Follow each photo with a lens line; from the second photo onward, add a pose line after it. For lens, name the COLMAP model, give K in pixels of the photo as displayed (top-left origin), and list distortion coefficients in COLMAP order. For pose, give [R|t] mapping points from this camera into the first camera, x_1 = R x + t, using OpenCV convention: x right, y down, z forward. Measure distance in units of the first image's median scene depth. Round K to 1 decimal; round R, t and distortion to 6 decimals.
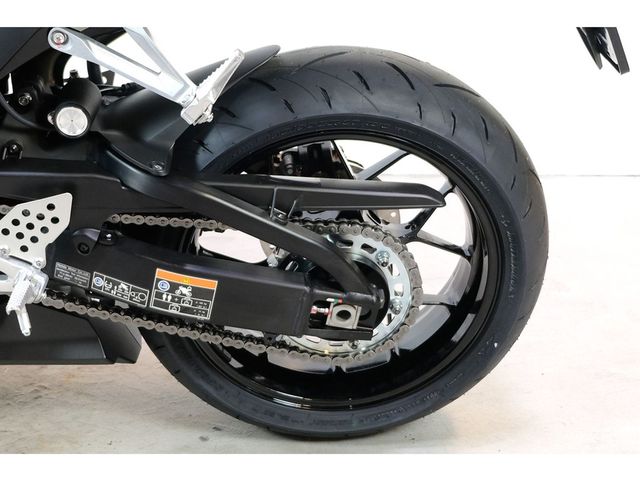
lens RADIAL K [[1236.3, 0, 318.3], [0, 1236.3, 240.0], [0, 0, 1]] dist [-0.024994, 0.000000]
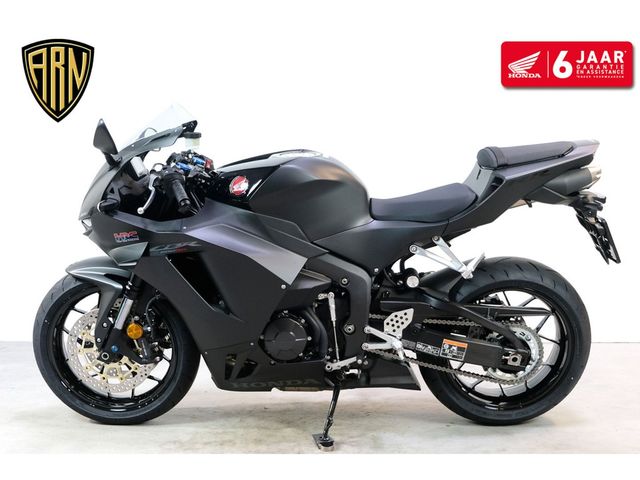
lens RADIAL K [[1236.3, 0, 320.5], [0, 1236.3, 239.3], [0, 0, 1]] dist [-0.024994, 0.000000]
pose [[0.999336, -0.002434, 0.036343, -0.476863], [0.011546, 0.967484, -0.252669, 0.465859], [-0.034546, 0.252921, 0.966870, -1.520806]]
